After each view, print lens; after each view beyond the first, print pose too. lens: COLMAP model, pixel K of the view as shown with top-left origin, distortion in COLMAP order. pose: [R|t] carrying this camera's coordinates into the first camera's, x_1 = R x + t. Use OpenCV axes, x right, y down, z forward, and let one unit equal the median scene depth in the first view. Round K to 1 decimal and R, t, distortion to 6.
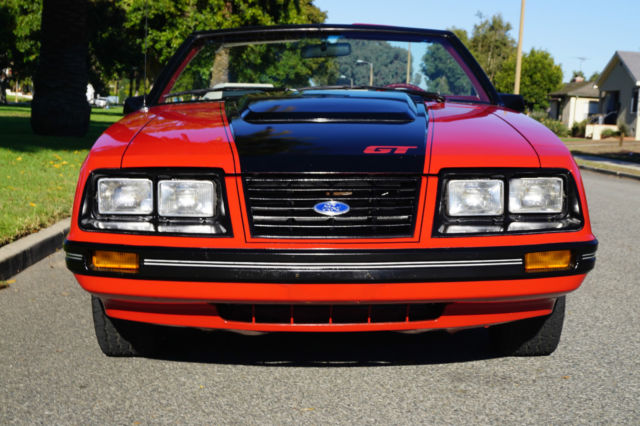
lens RADIAL K [[1318.9, 0, 320.0], [0, 1318.9, 213.0], [0, 0, 1]] dist [-0.030710, -0.101526]
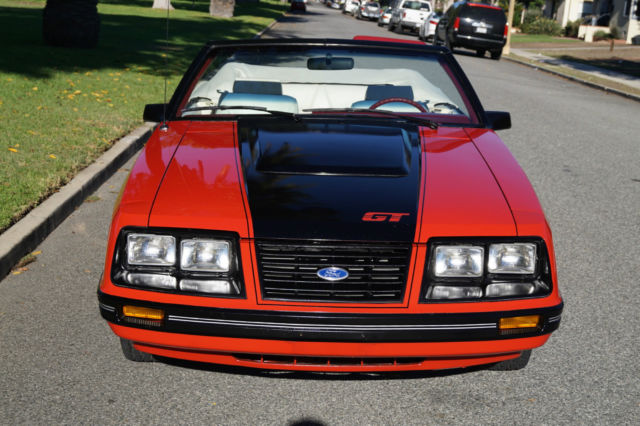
lens RADIAL K [[1318.9, 0, 320.0], [0, 1318.9, 213.0], [0, 0, 1]] dist [-0.030710, -0.101526]
pose [[0.999561, 0.028716, 0.007308, -0.011572], [-0.029466, 0.989291, 0.142952, -0.210624], [-0.003125, -0.143104, 0.989703, -0.121305]]
